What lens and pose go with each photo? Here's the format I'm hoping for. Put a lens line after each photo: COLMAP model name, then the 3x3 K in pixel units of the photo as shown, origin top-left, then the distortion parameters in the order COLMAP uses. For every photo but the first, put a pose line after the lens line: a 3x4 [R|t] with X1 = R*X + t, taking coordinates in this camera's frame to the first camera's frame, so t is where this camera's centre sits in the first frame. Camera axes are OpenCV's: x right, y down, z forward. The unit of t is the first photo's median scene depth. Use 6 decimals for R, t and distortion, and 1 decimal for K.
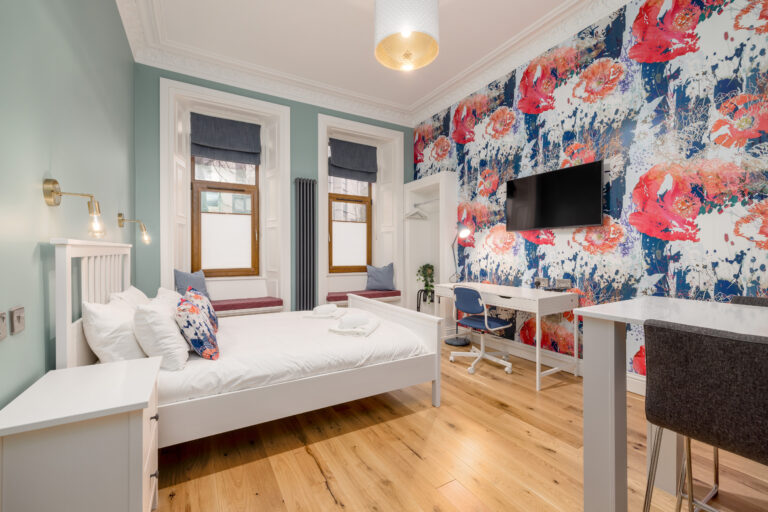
lens RADIAL K [[318.9, 0, 383.4], [0, 318.9, 255.4], [0, 0, 1]] dist [-0.005174, 0.002109]
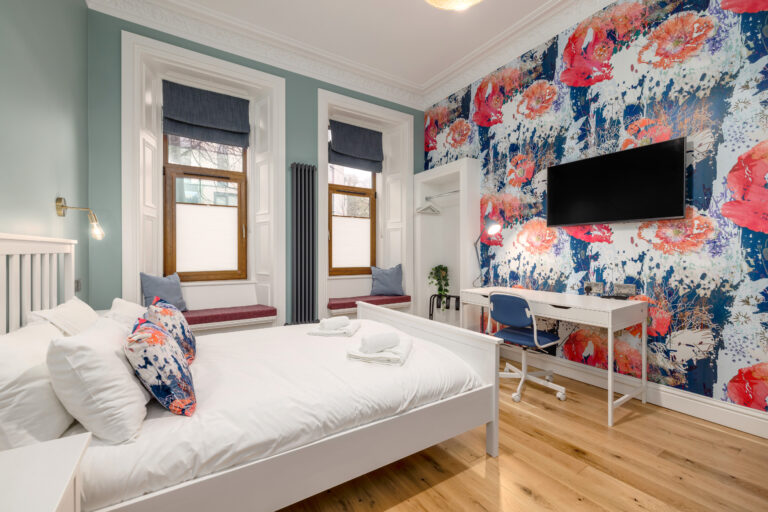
lens RADIAL K [[318.9, 0, 382.4], [0, 318.9, 255.1], [0, 0, 1]] dist [-0.005174, 0.002109]
pose [[0.998993, 0.000141, 0.044871, -0.094546], [-0.000052, 0.999998, -0.001981, 0.001212], [-0.044871, 0.001977, 0.998991, 0.191491]]
